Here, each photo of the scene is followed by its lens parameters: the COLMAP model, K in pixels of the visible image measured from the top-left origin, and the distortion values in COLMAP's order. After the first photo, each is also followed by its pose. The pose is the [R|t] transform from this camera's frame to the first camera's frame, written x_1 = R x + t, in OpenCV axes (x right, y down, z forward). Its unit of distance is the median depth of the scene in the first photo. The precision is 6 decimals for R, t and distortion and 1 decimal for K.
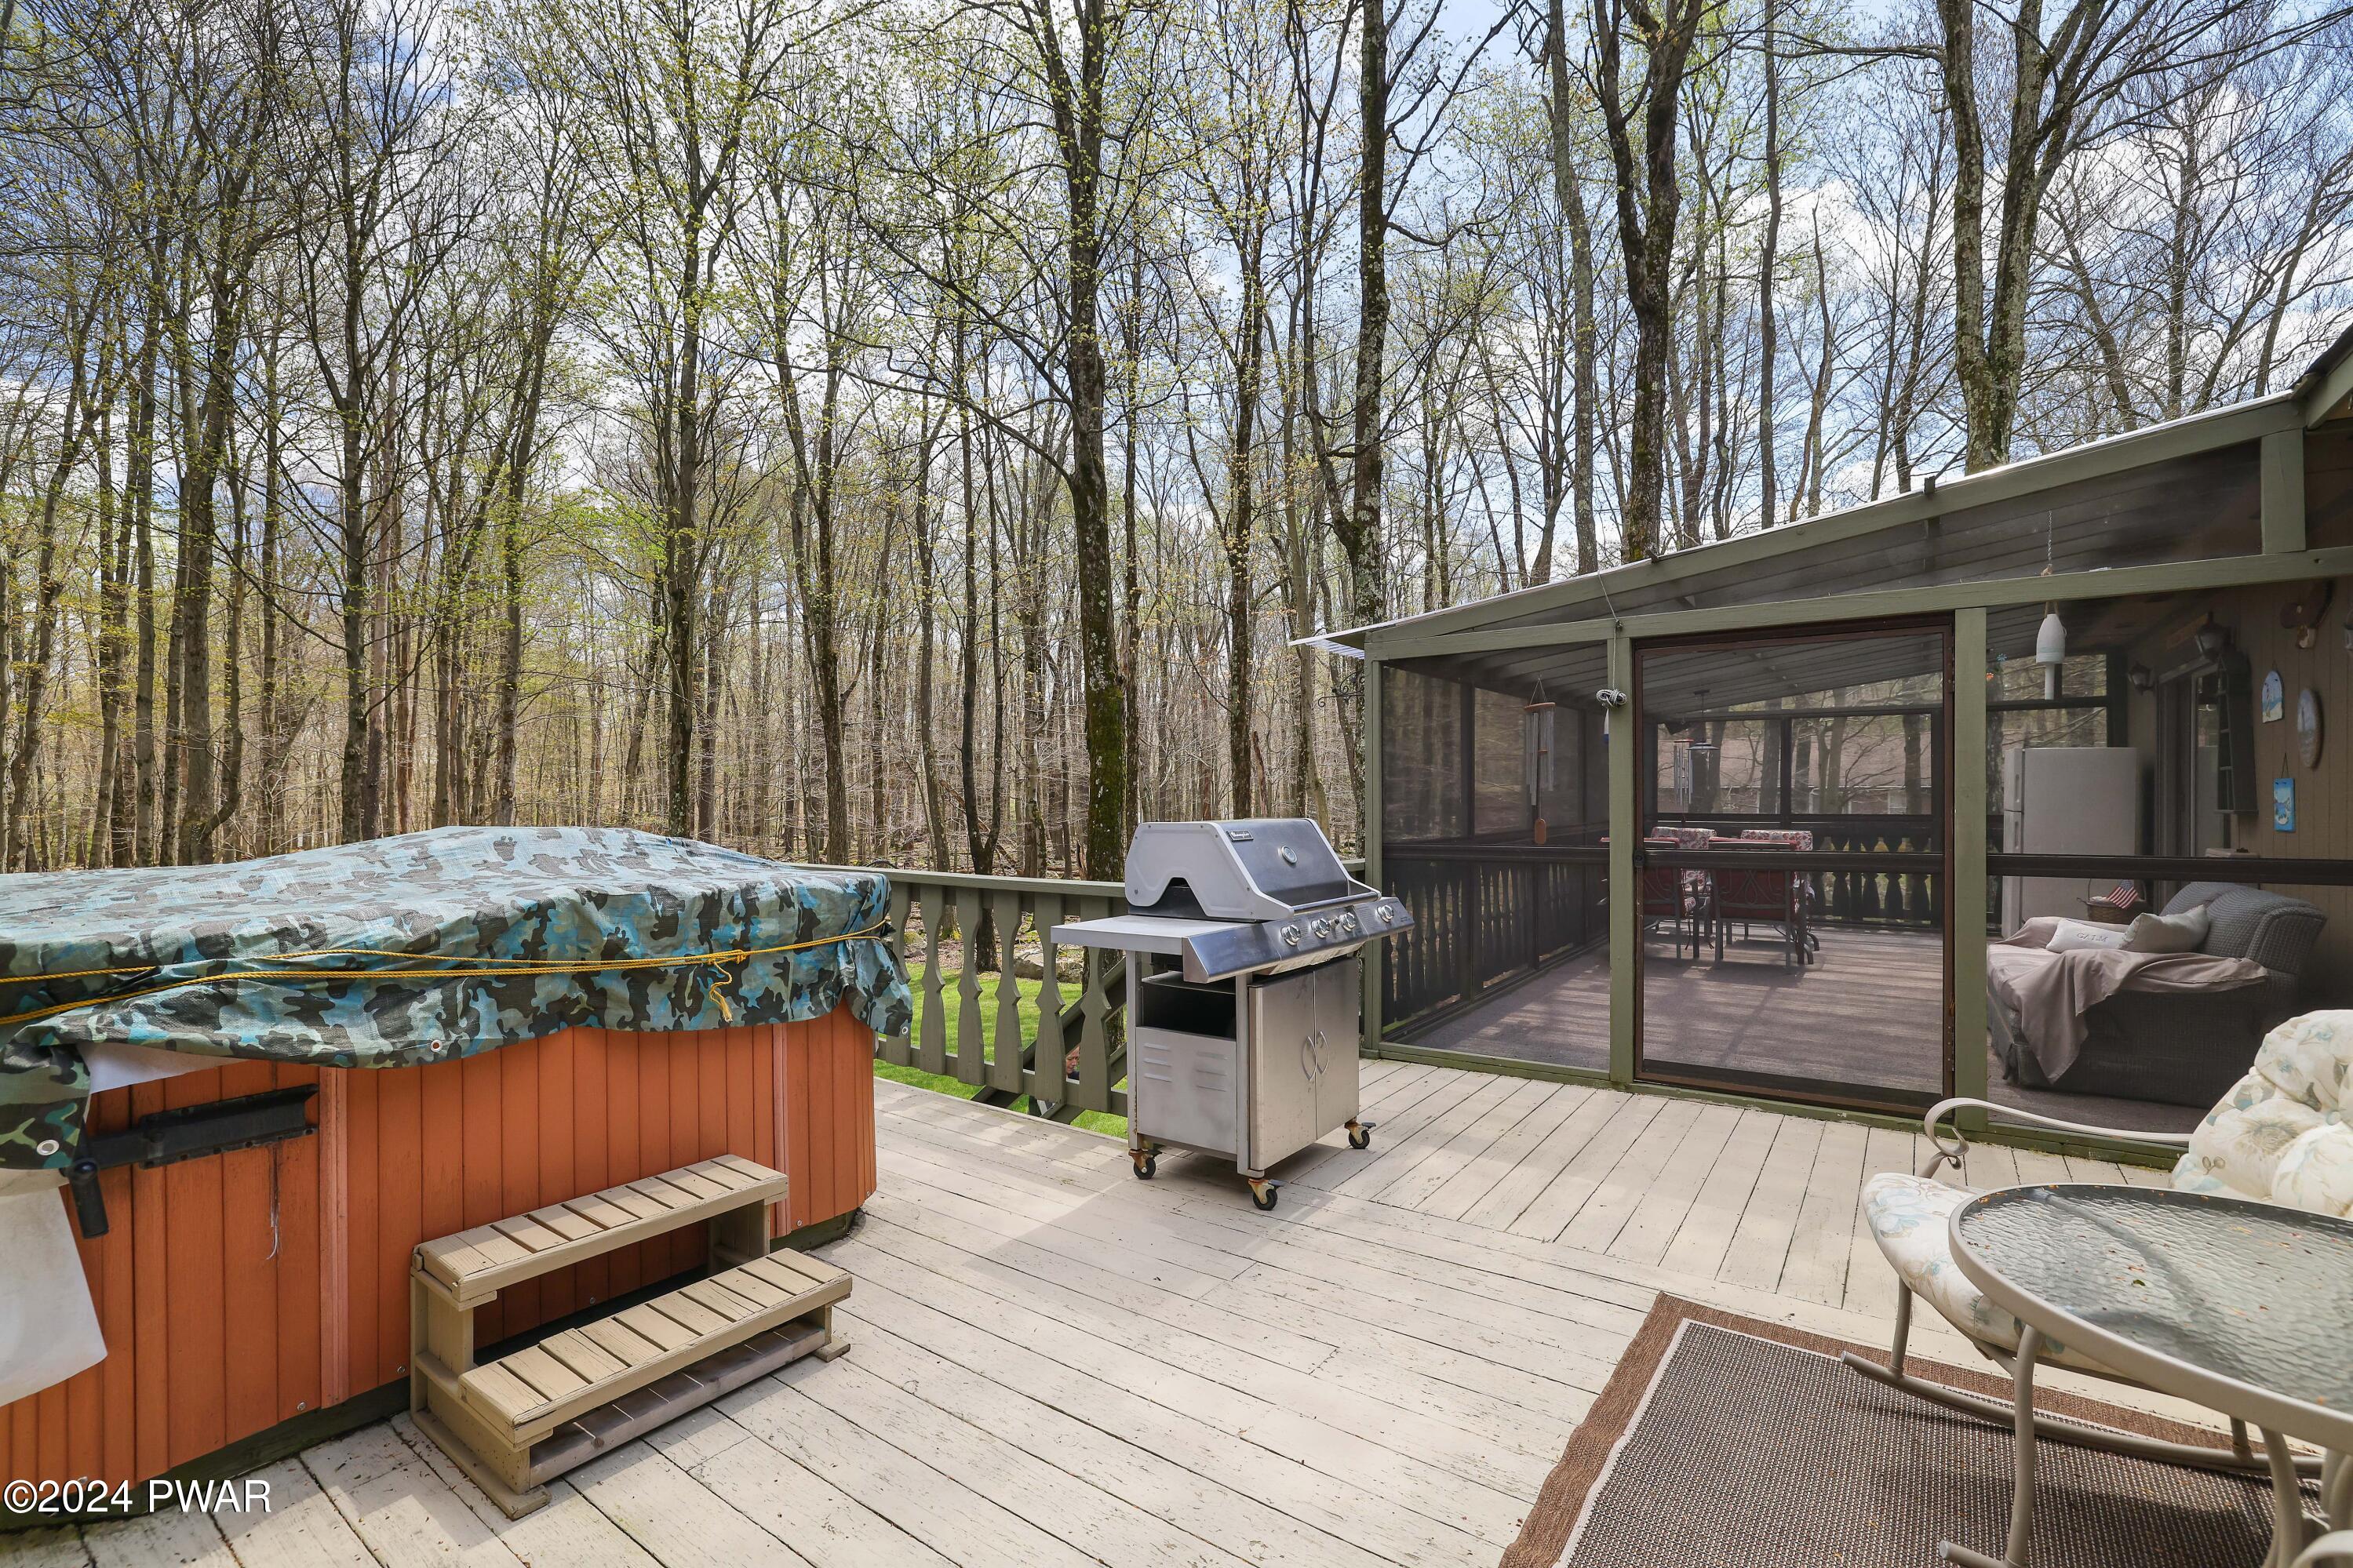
lens RADIAL K [[1039.3, 0, 1154.4], [0, 1039.3, 790.1], [0, 0, 1]] dist [-0.028855, 0.000074]
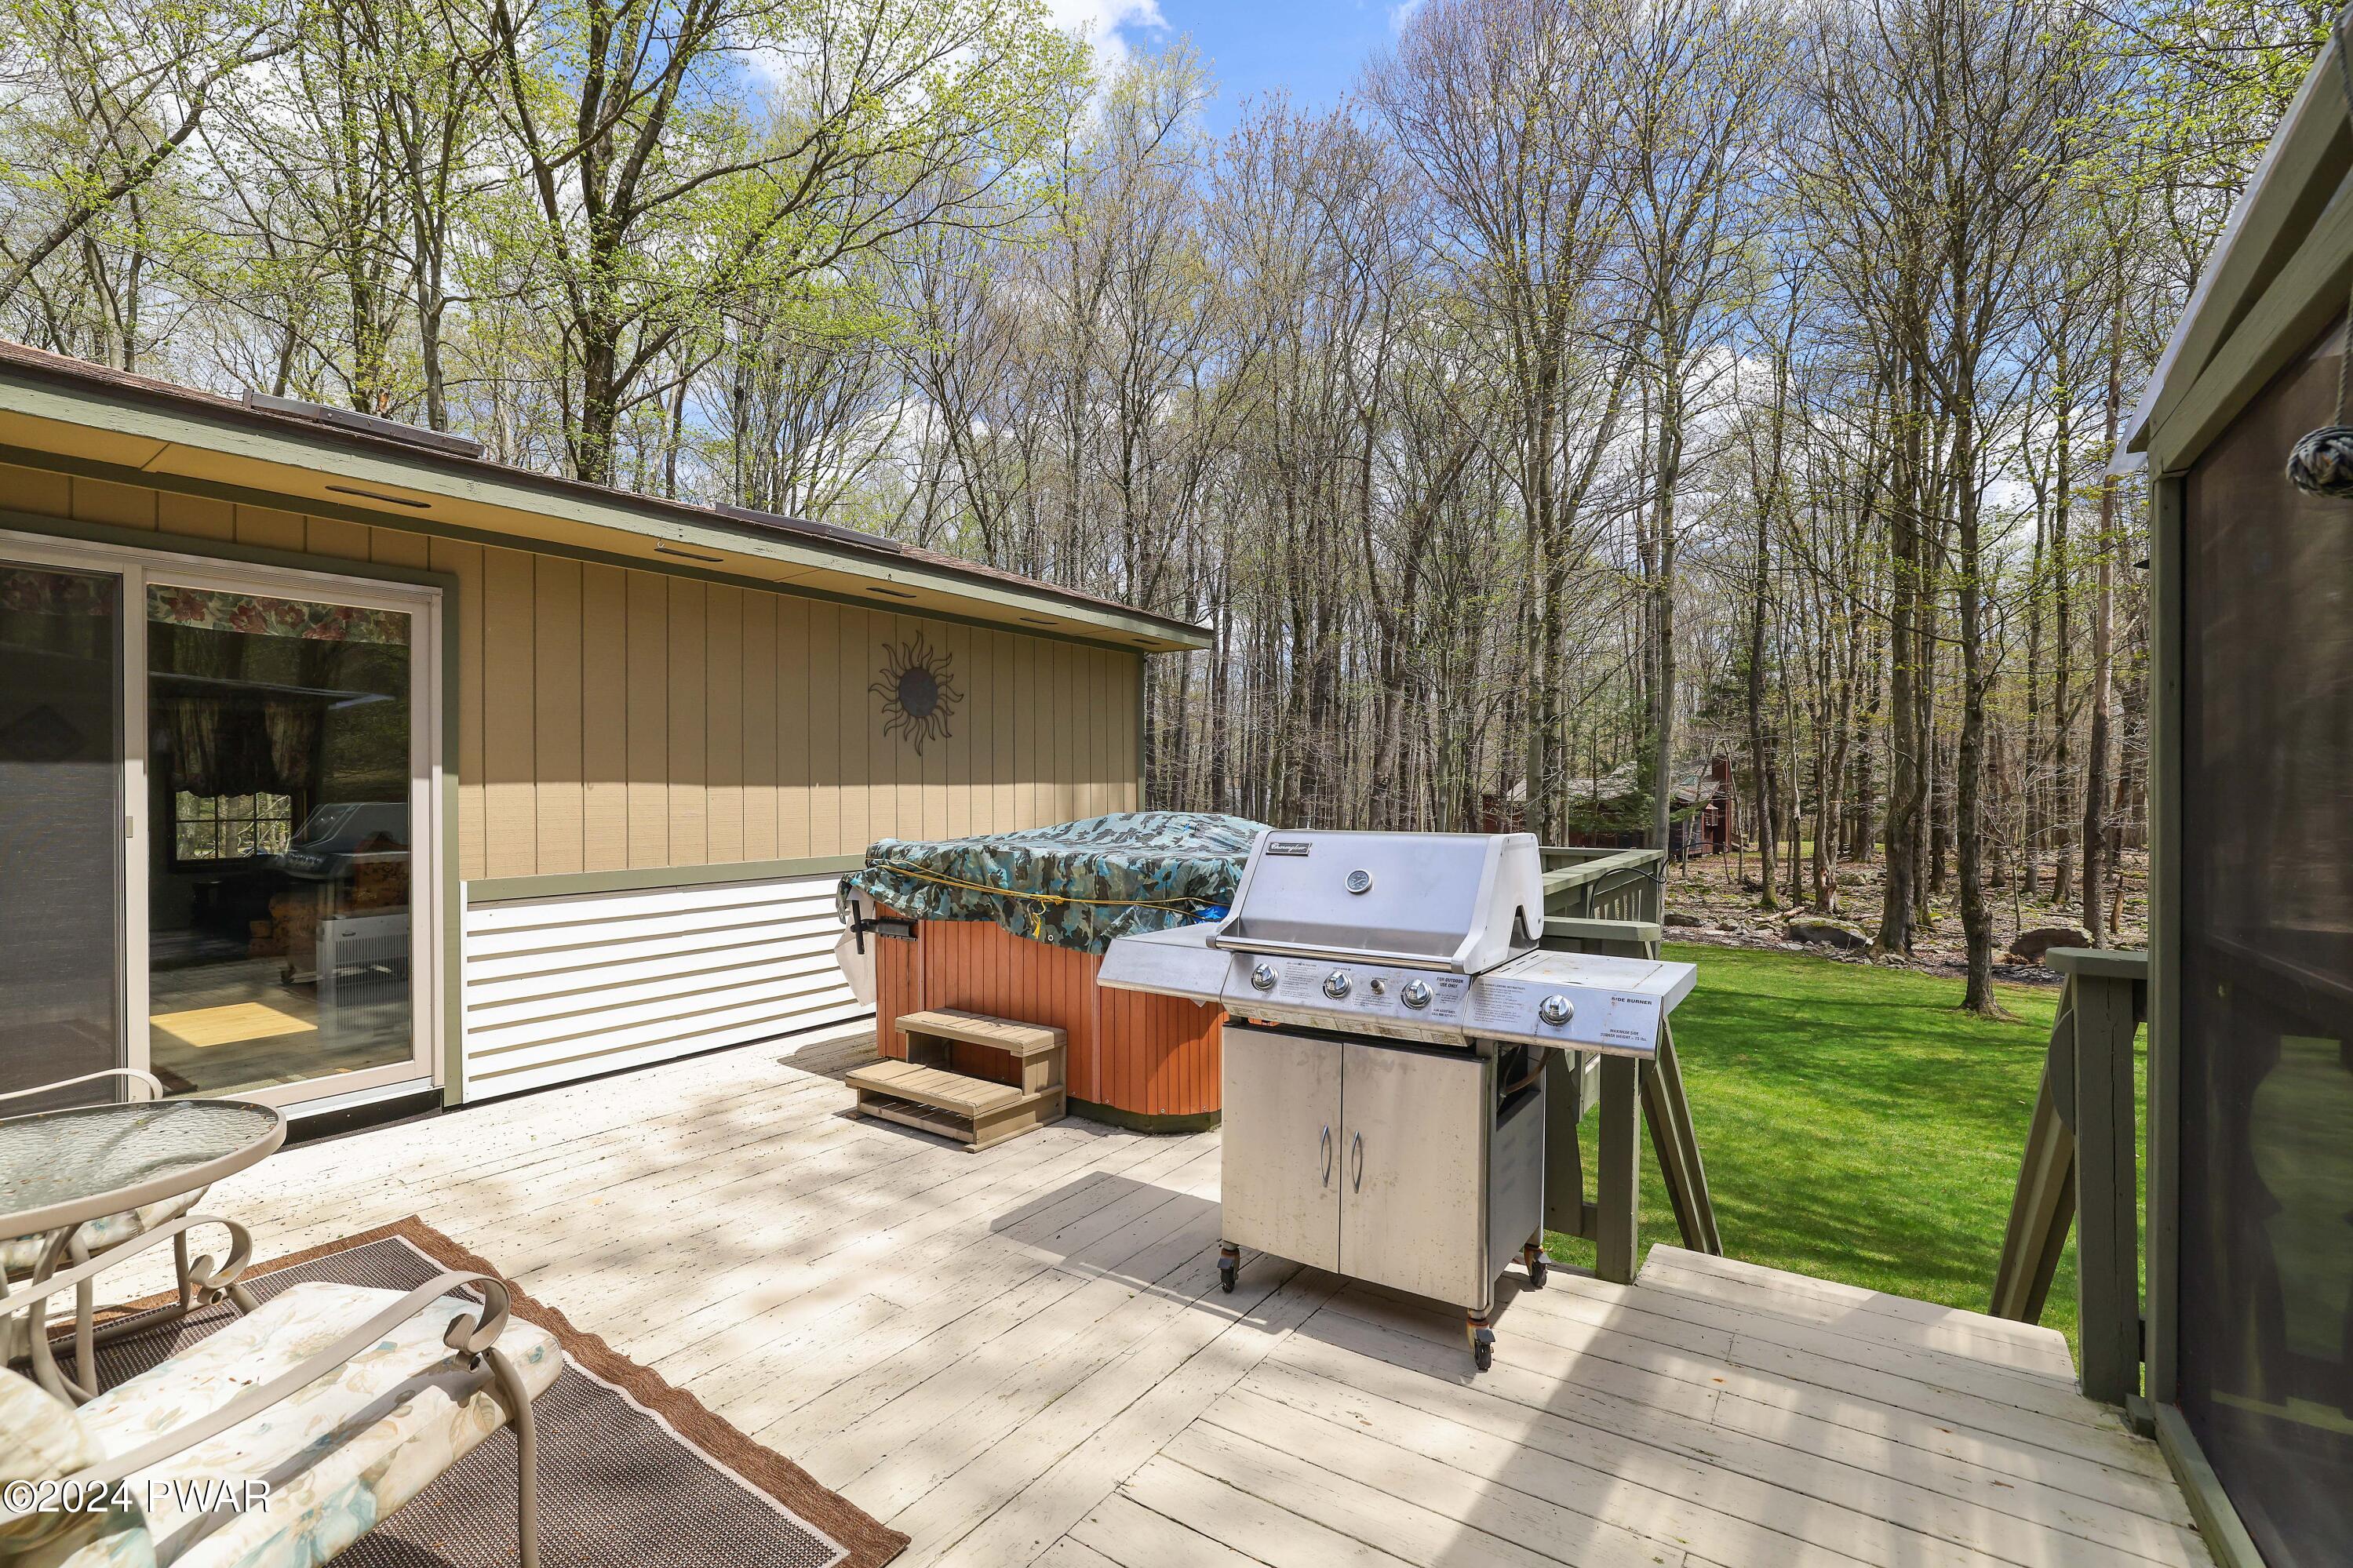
lens RADIAL K [[1039.3, 0, 1154.4], [0, 1039.3, 790.1], [0, 0, 1]] dist [-0.028855, 0.000074]
pose [[0.019757, 0.000863, -0.999804, 1.231429], [0.009465, 0.999955, 0.001050, -0.000501], [0.999760, -0.009484, 0.019748, 1.215906]]
